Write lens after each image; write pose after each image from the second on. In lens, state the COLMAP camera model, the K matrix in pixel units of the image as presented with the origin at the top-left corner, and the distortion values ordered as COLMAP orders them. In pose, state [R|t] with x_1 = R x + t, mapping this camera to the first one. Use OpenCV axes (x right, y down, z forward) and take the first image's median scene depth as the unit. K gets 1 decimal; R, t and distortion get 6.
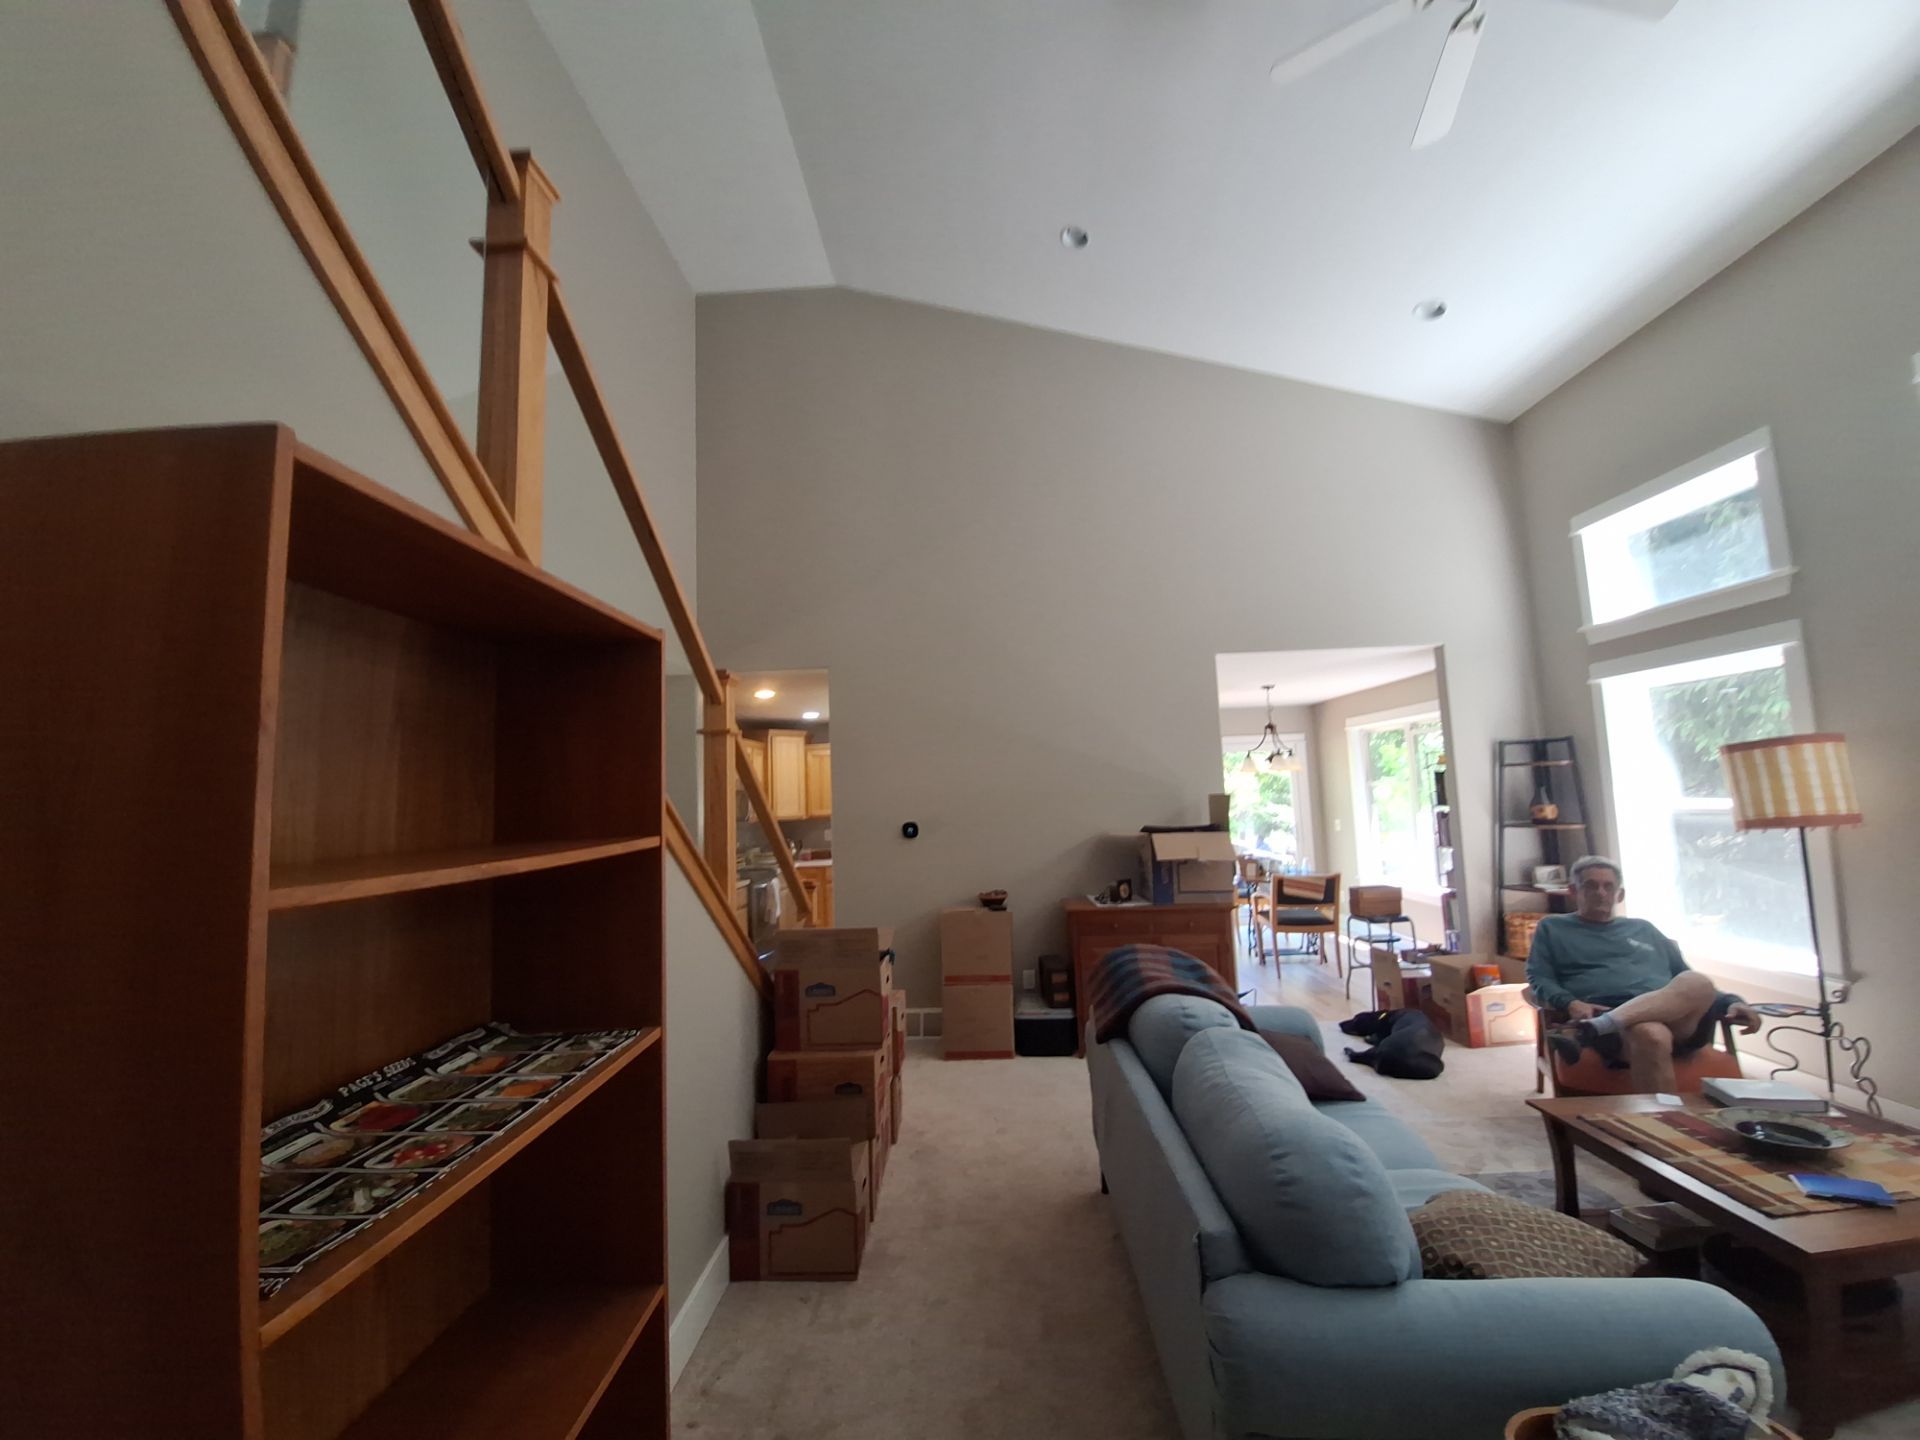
lens RADIAL K [[751.6, 0, 958.3], [0, 751.6, 718.9], [0, 0, 1]] dist [-0.017375, -0.004479]
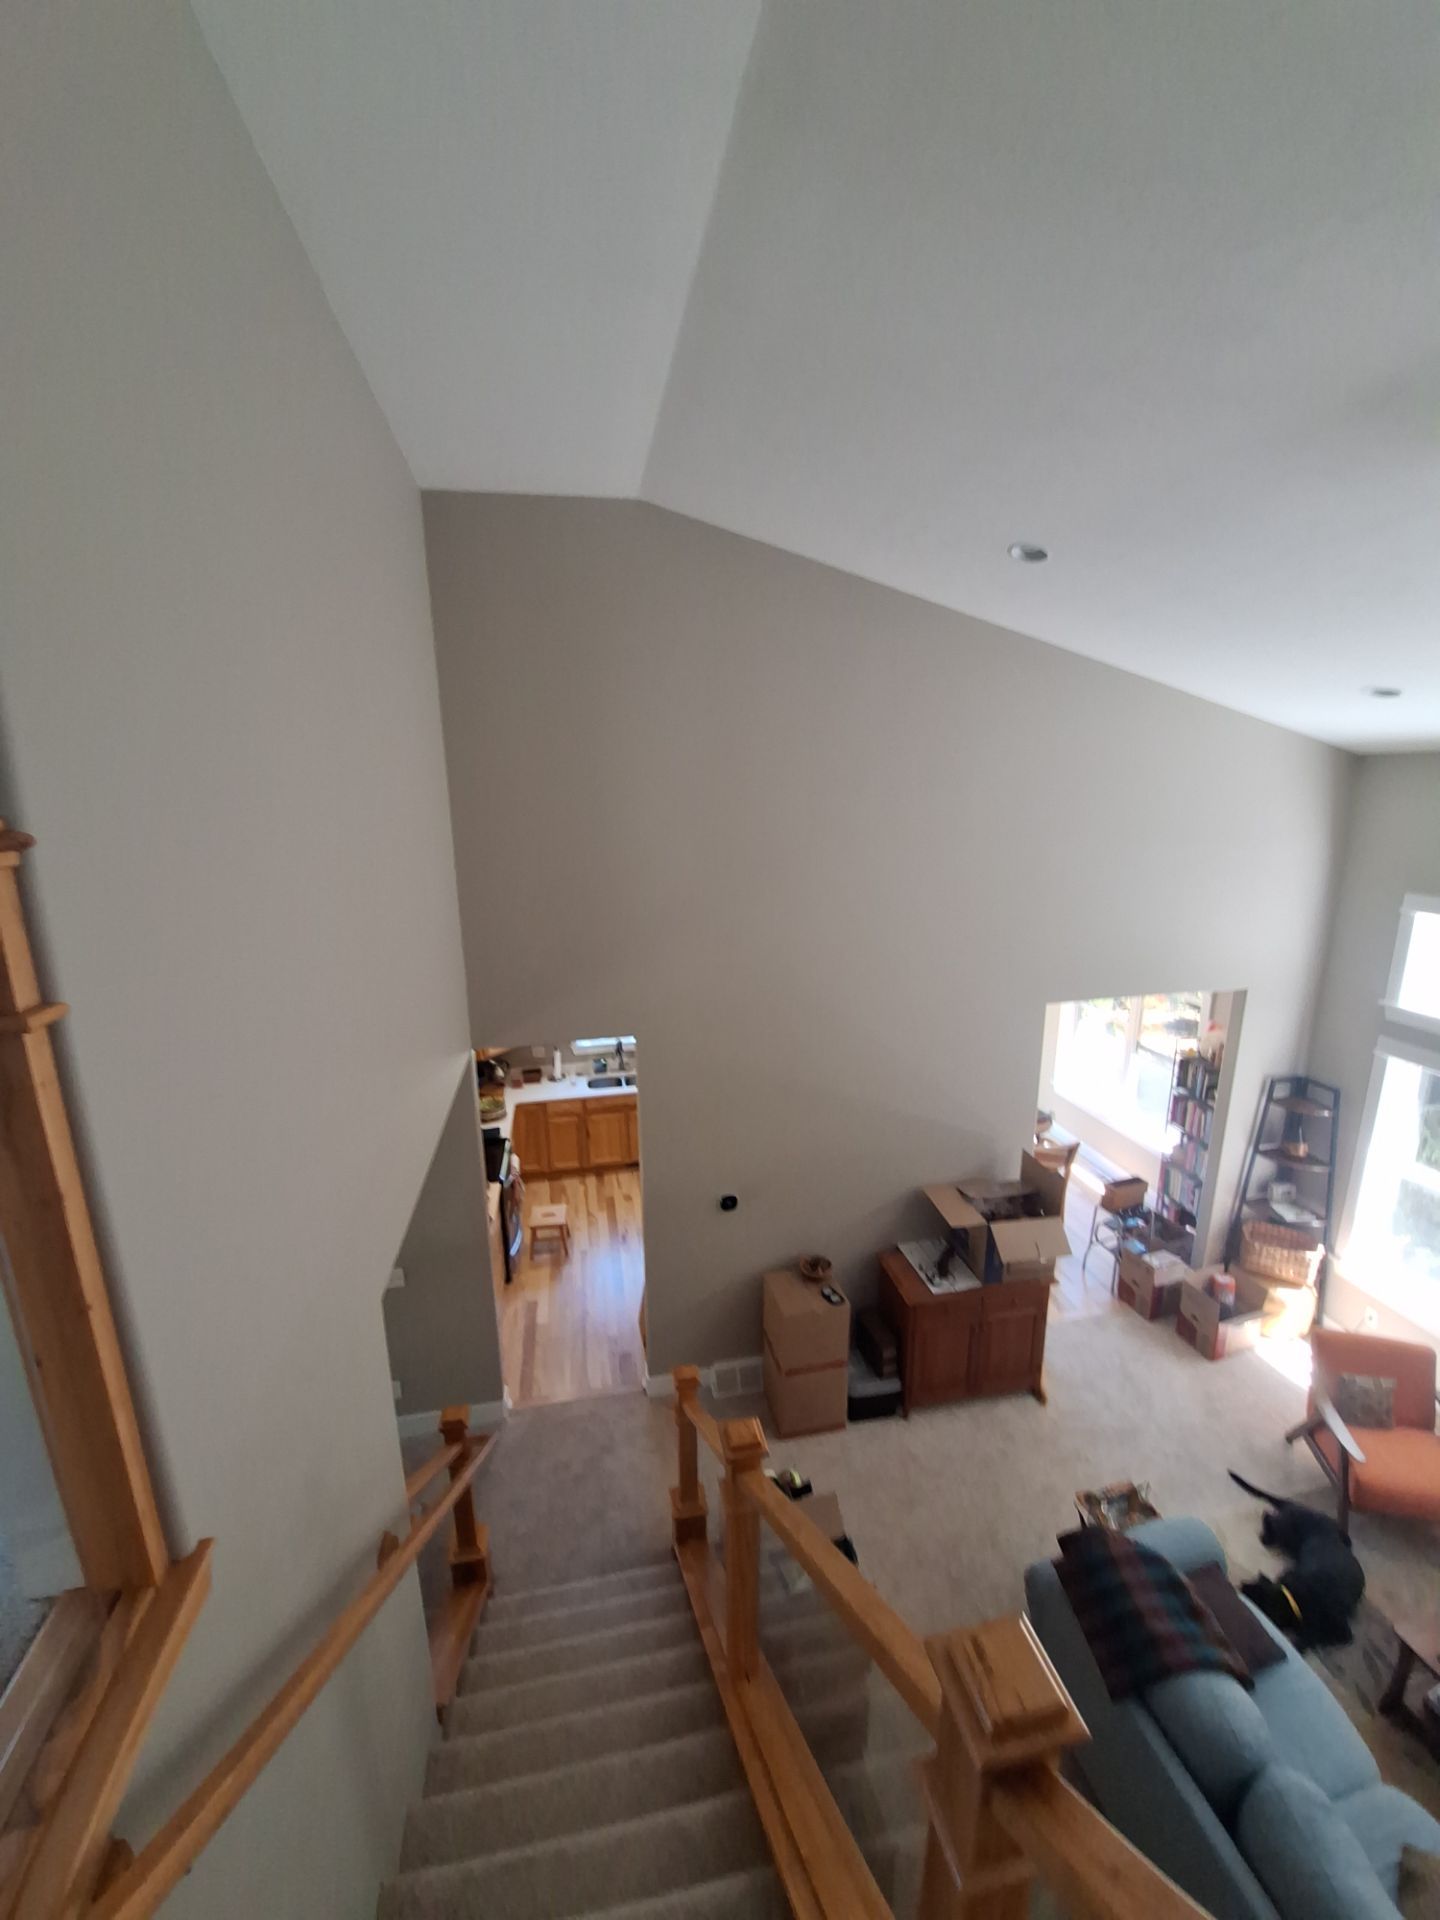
lens RADIAL K [[751.6, 0, 715.9], [0, 751.6, 960.7], [0, 0, 1]] dist [-0.017375, -0.004479]
pose [[0.974963, -0.023639, 0.221107, -0.296797], [-0.046032, 0.951340, 0.304685, -0.446386], [-0.217551, -0.307234, 0.926433, 0.256778]]
